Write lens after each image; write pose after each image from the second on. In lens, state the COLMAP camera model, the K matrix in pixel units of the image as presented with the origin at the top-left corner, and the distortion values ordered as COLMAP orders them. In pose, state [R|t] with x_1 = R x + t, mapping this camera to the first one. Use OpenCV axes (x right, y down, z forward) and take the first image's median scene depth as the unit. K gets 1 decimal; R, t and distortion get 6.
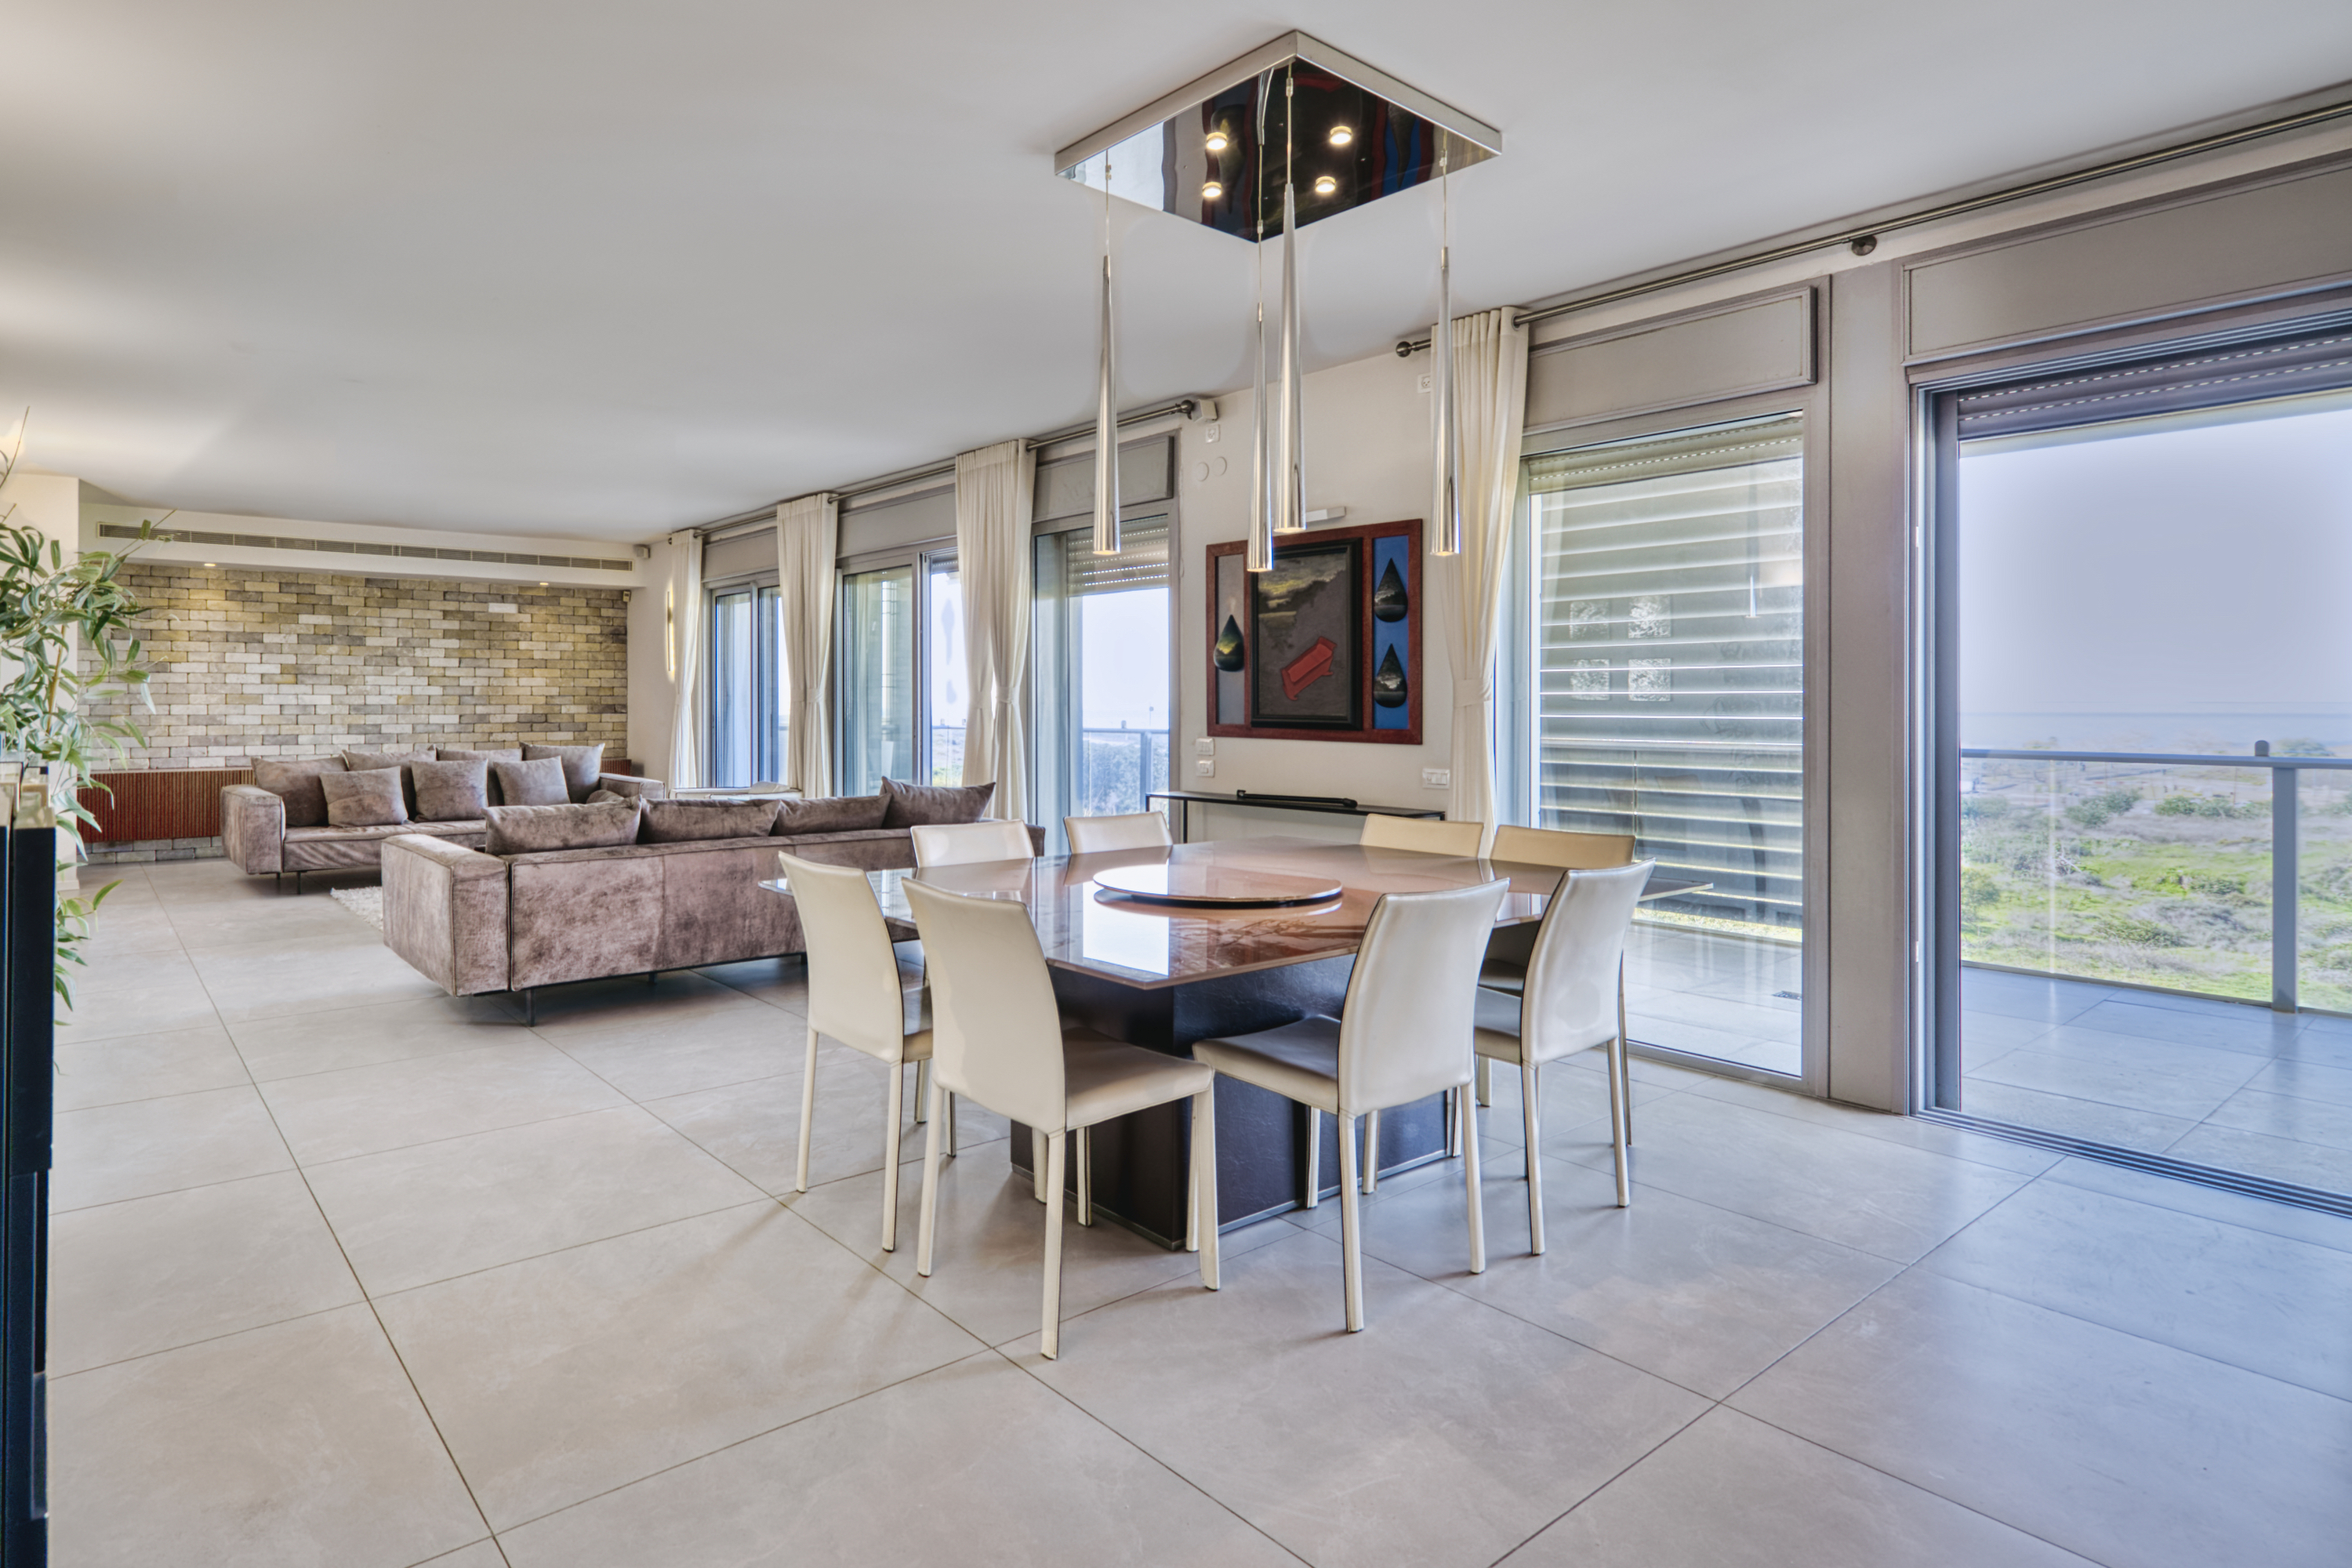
lens RADIAL K [[1258.3, 0, 1010.6], [0, 1258.3, 703.2], [0, 0, 1]] dist [-0.000544, -0.000767]
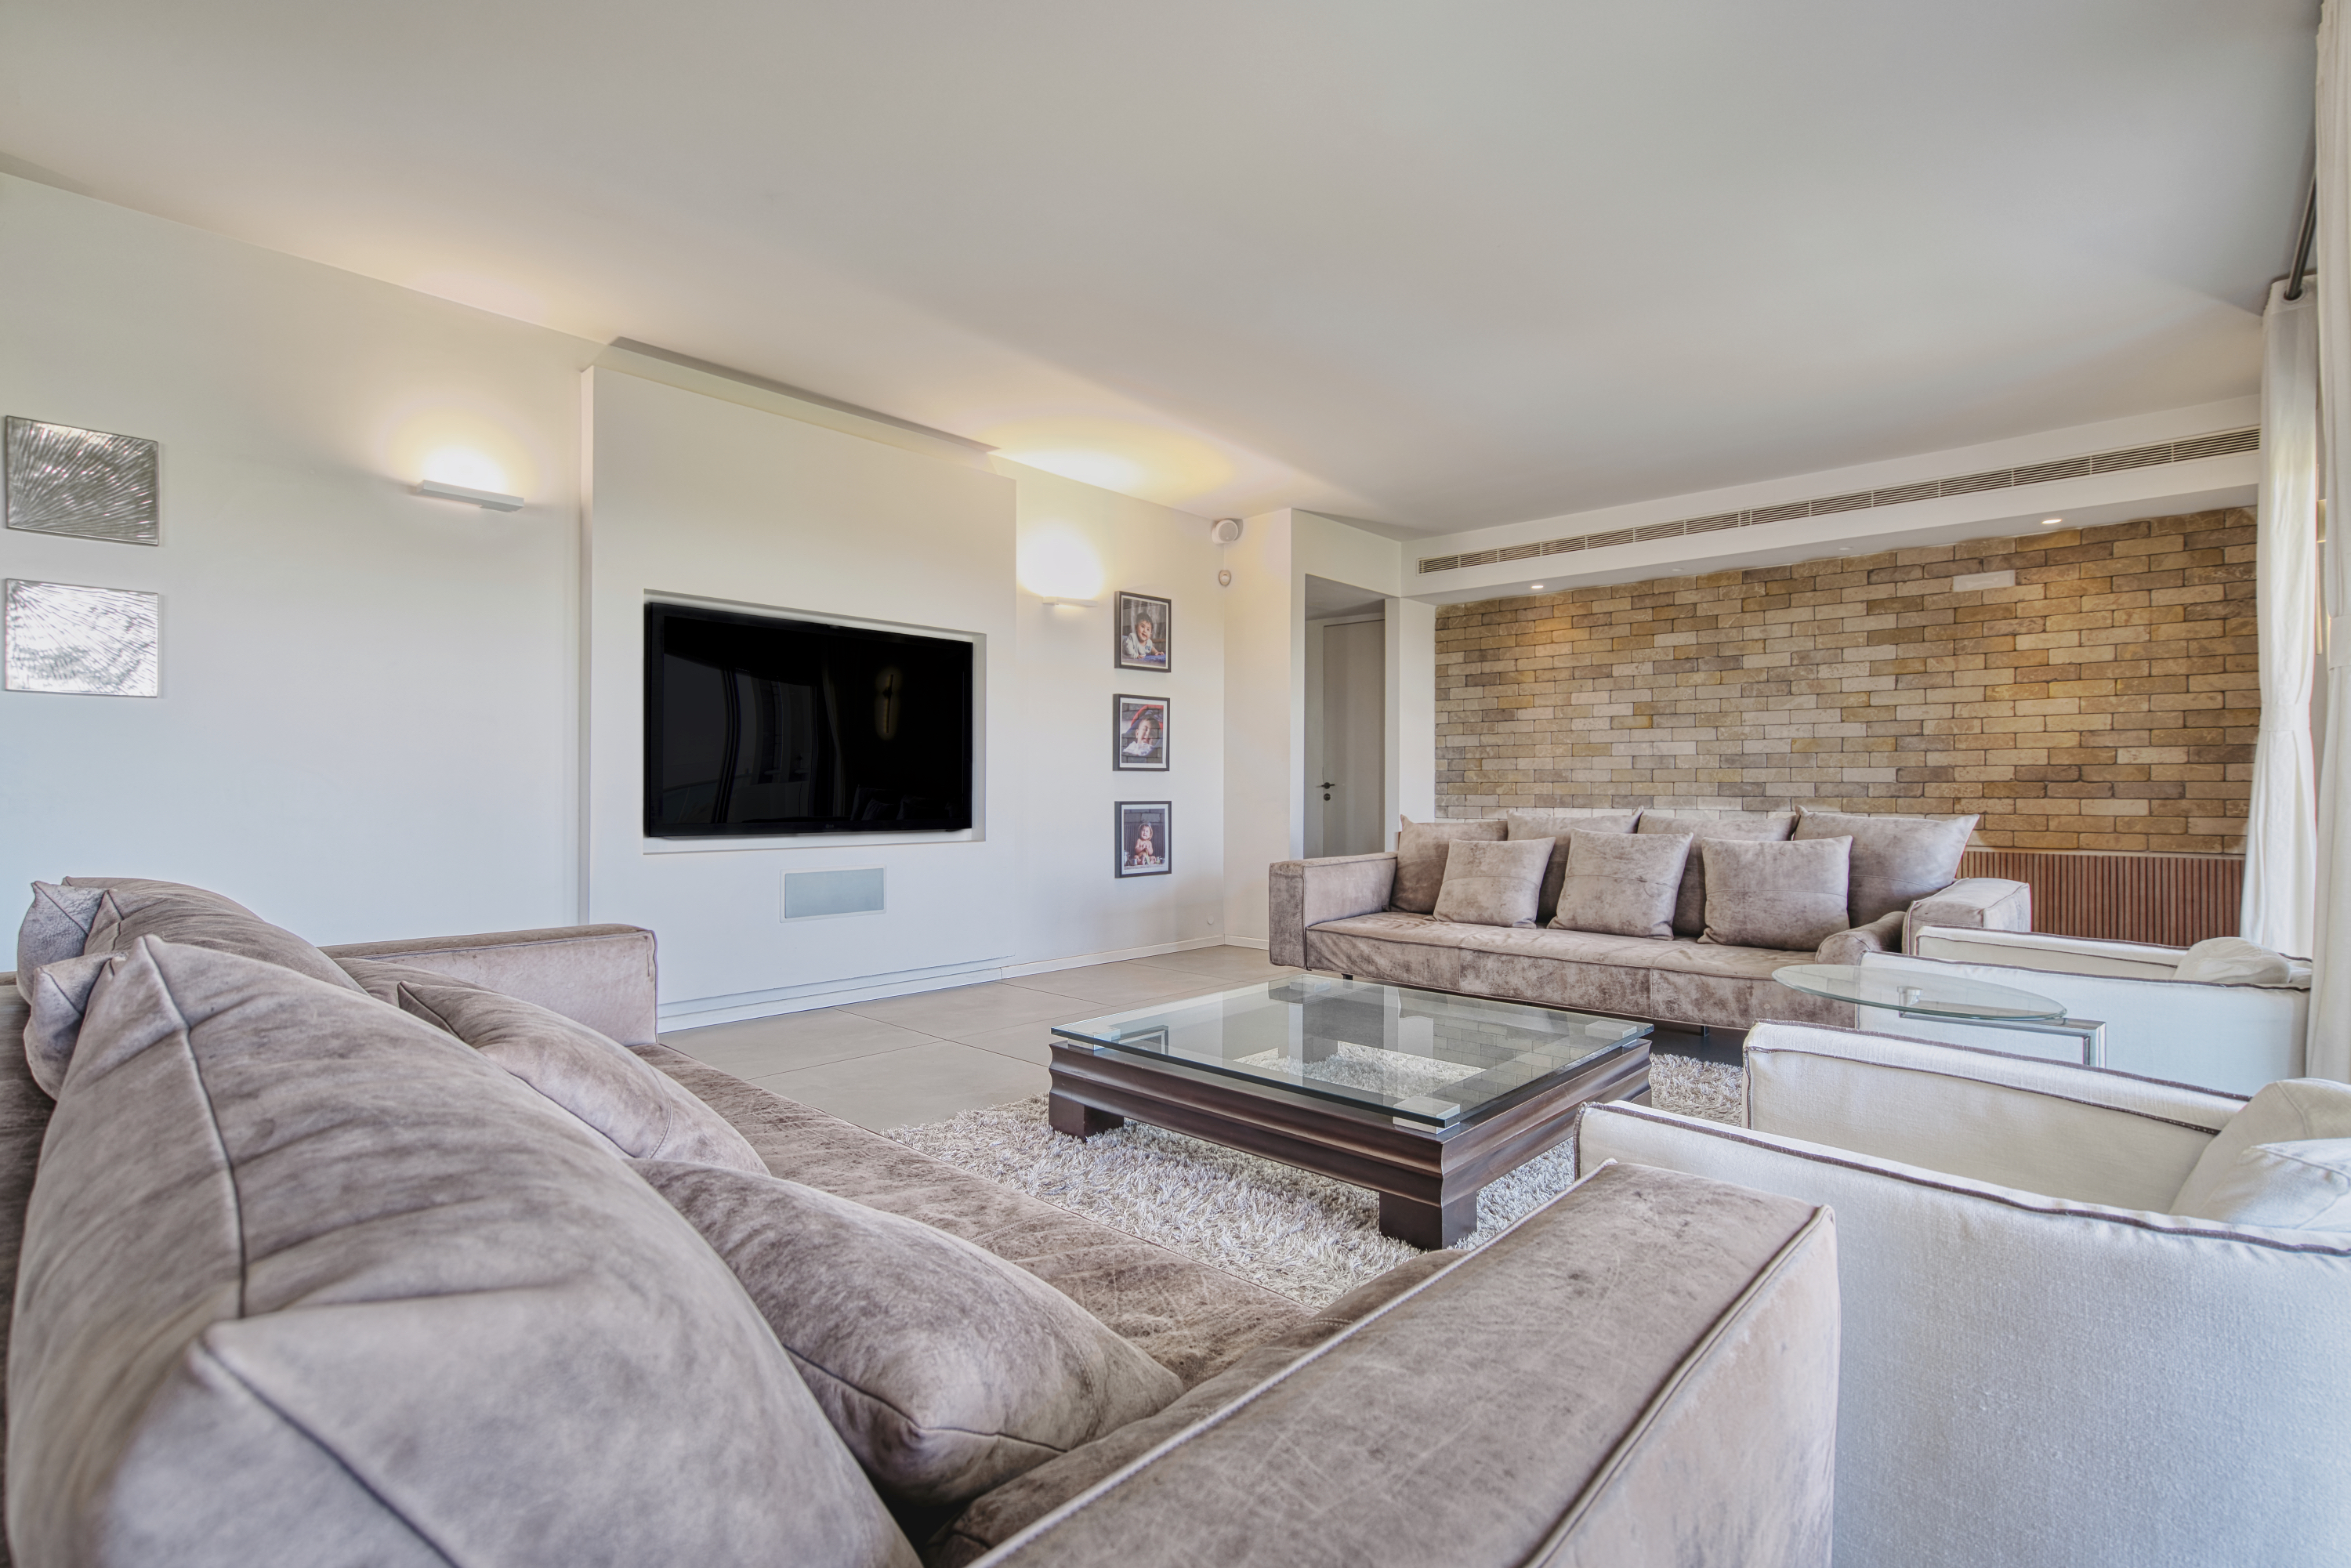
lens RADIAL K [[1089.9, 0, 1161.1], [0, 1089.9, 788.5], [0, 0, 1]] dist [0.001308, 0.000564]
pose [[0.172257, -0.000314, -0.985052, 0.023809], [-0.002167, 0.999997, -0.000697, 0.022104], [0.985050, 0.002254, 0.172256, 0.601912]]
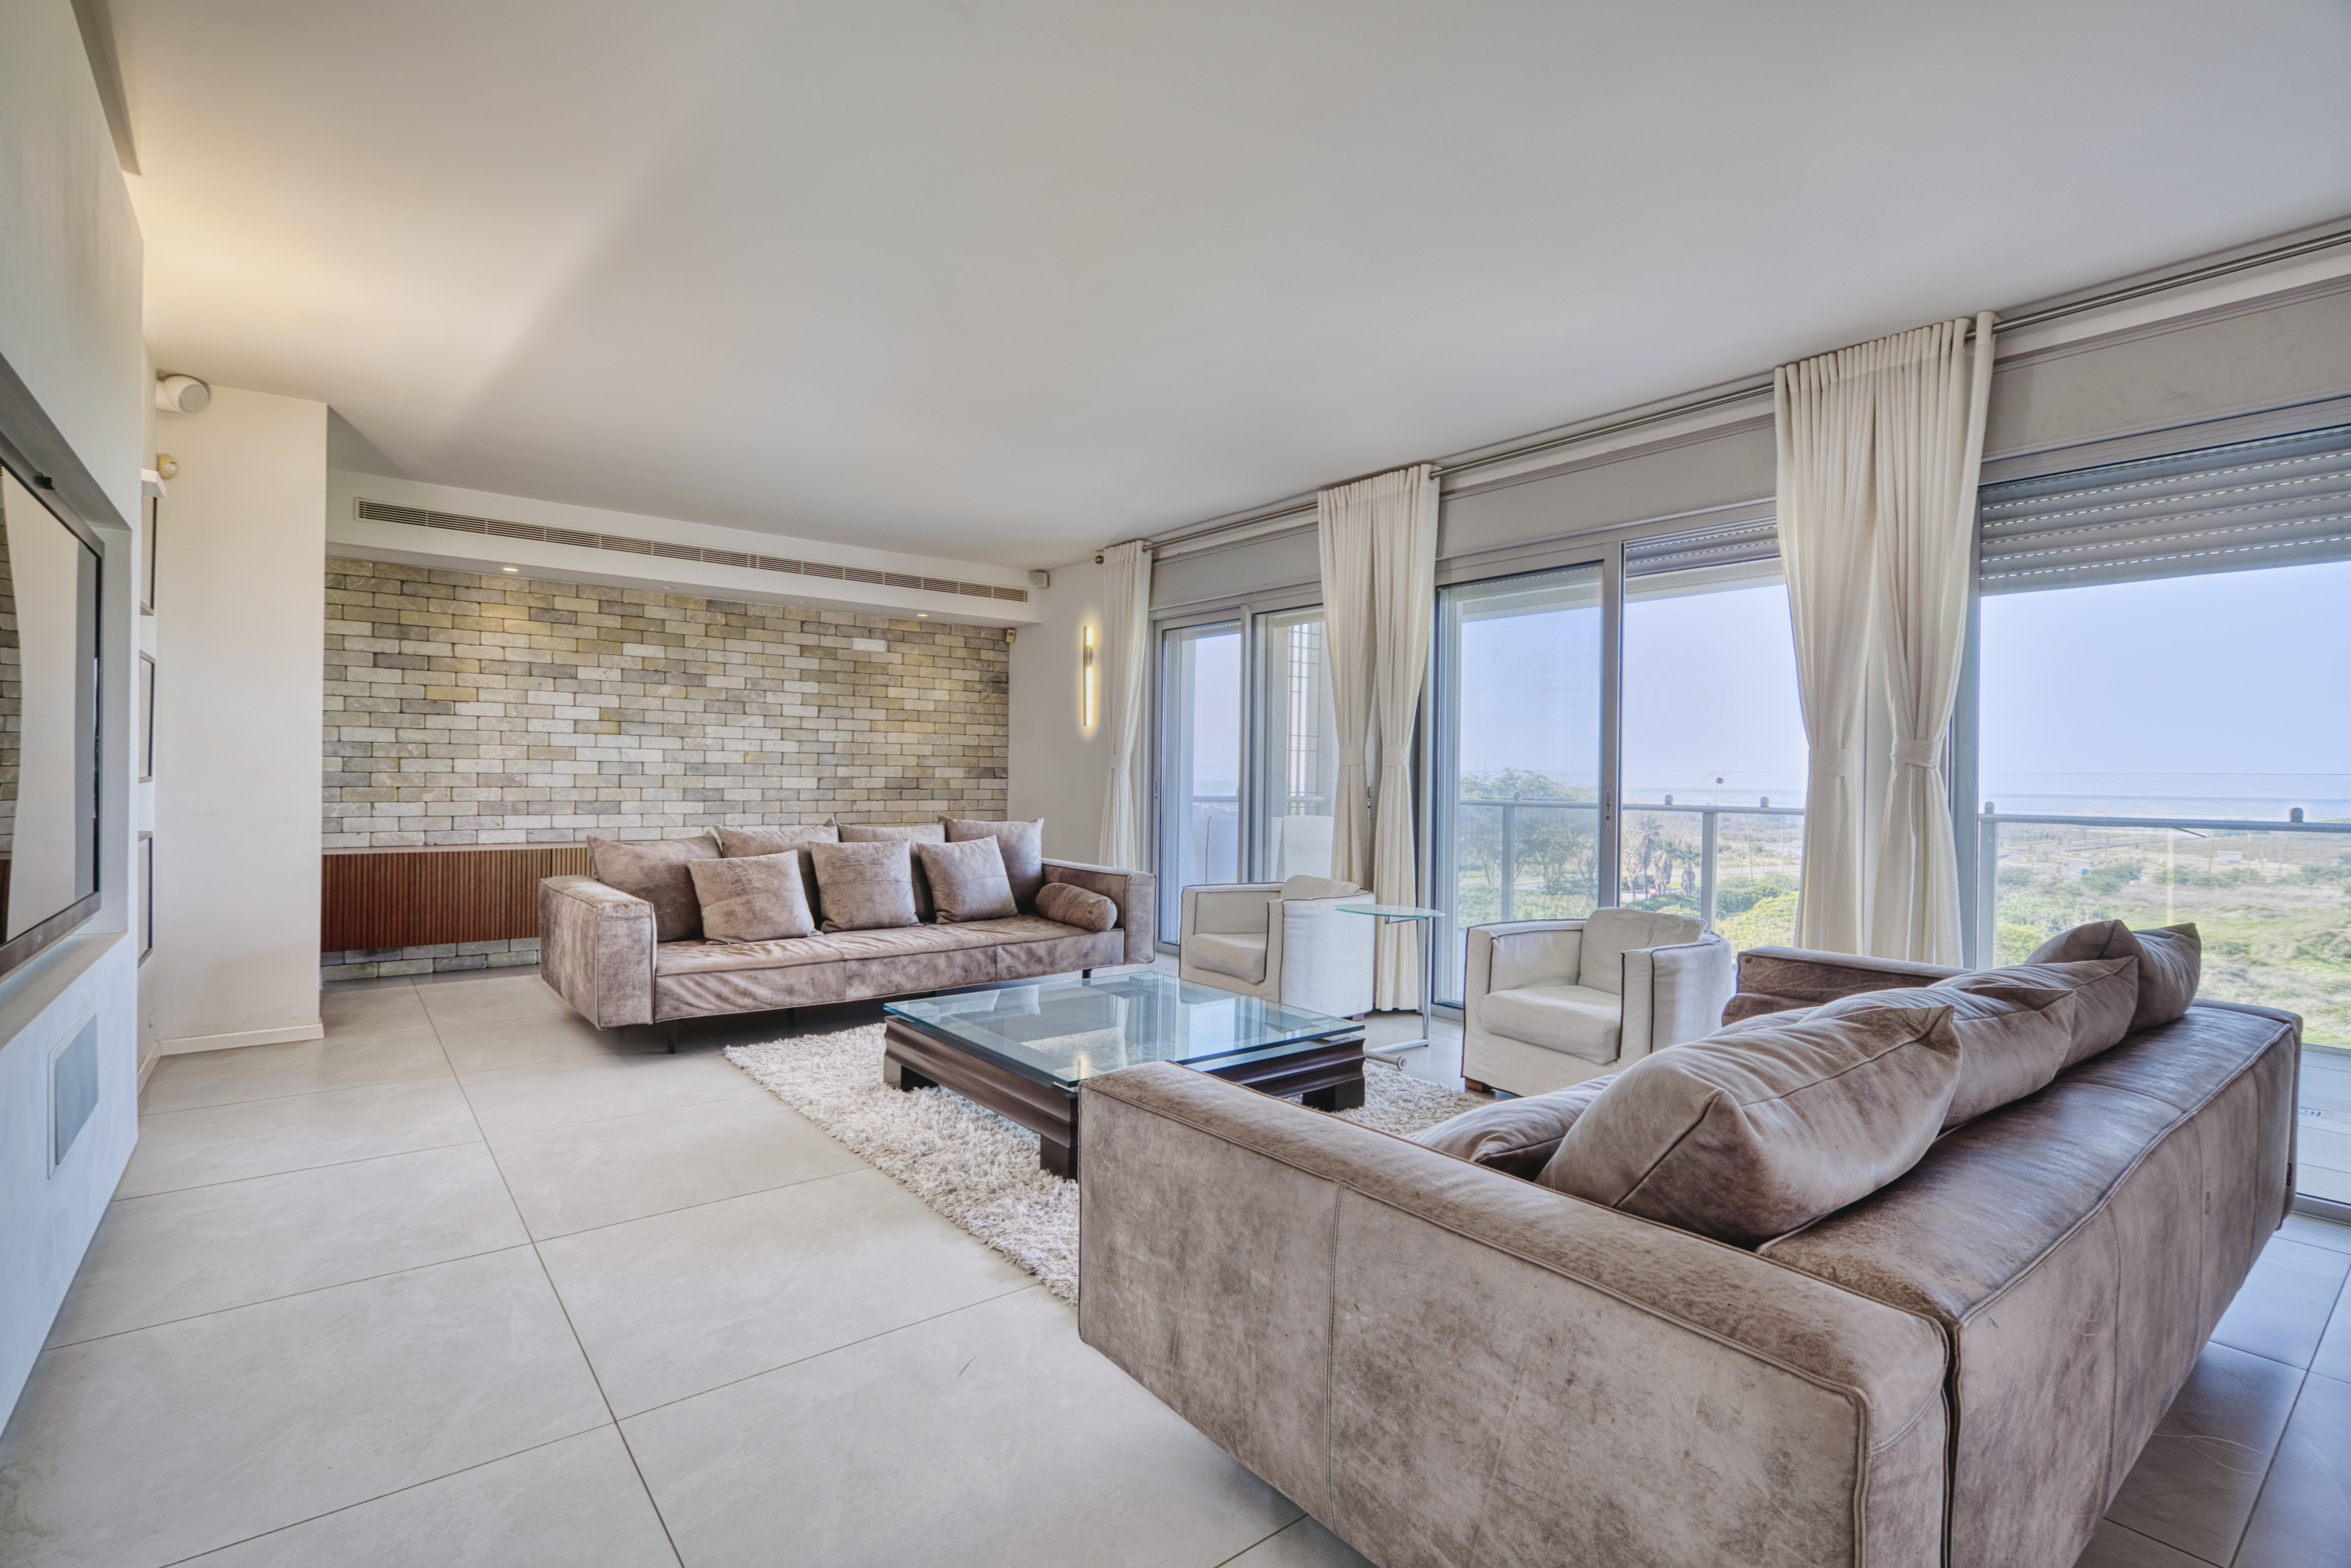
lens RADIAL K [[1089.9, 0, 1176.1], [0, 1089.9, 782.0], [0, 0, 1]] dist [0.001308, 0.000564]
pose [[0.999676, 0.013132, 0.021807, -0.245896], [-0.013291, 0.999886, 0.007164, 0.004384], [-0.021711, -0.007451, 0.999737, 0.334278]]
